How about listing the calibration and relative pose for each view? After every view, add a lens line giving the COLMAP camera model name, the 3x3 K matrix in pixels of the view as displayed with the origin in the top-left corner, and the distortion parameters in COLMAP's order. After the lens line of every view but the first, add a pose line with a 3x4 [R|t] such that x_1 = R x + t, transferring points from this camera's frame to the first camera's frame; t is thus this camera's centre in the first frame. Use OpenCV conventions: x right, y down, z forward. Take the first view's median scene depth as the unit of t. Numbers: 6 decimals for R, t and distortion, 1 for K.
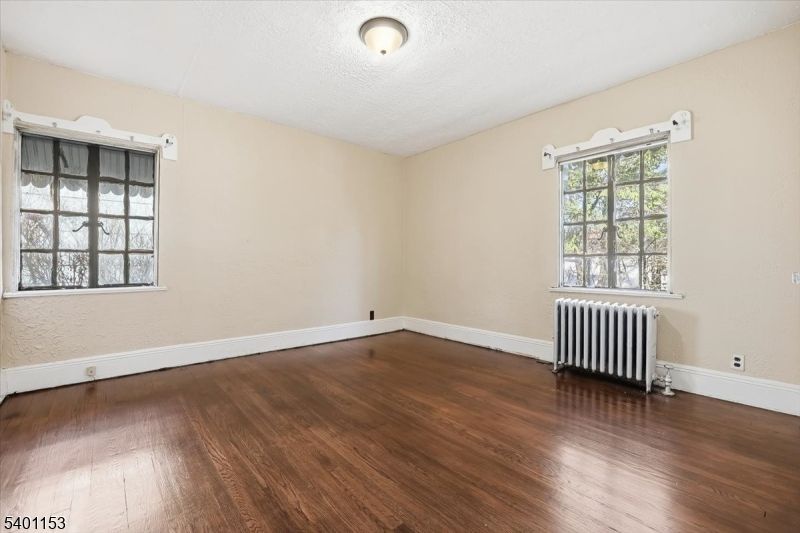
lens RADIAL K [[337.9, 0, 400.0], [0, 337.9, 266.5], [0, 0, 1]] dist [-0.029902, 0.000152]
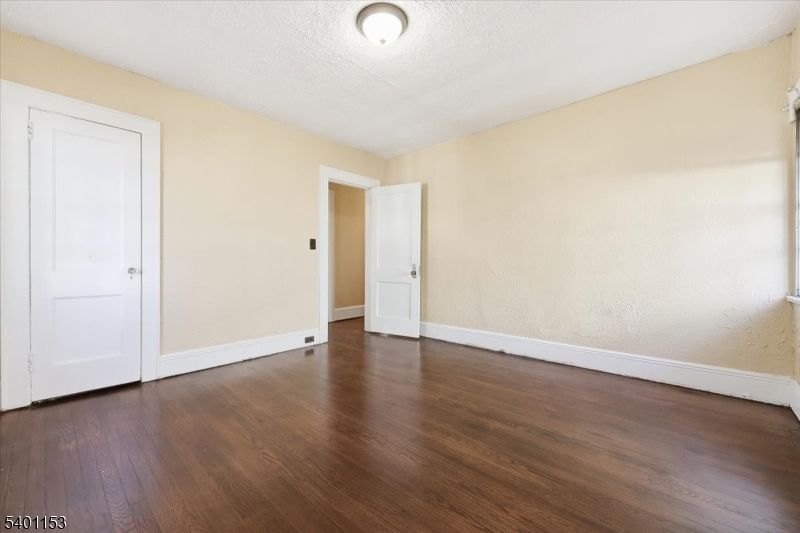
lens RADIAL K [[337.9, 0, 400.0], [0, 337.9, 266.5], [0, 0, 1]] dist [-0.029902, 0.000152]
pose [[-0.993733, -0.000643, -0.111780, 0.005619], [-0.002579, 0.999849, 0.017175, -0.013292], [0.111752, 0.017355, -0.993585, 1.520485]]
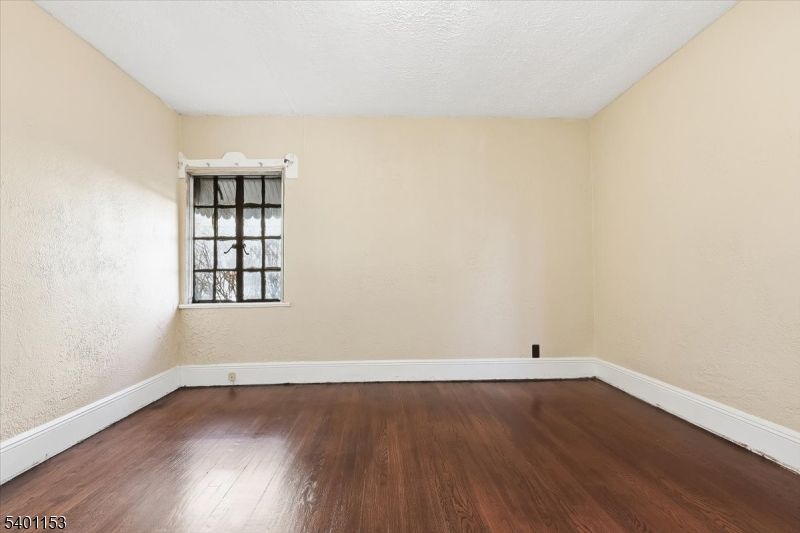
lens RADIAL K [[372.2, 0, 395.5], [0, 372.2, 268.4], [0, 0, 1]] dist [-0.000678, -0.000067]
pose [[0.778987, -0.025049, -0.626540, 0.292856], [0.005735, 0.999445, -0.032828, -0.006465], [0.627014, 0.021979, 0.778698, 0.340101]]
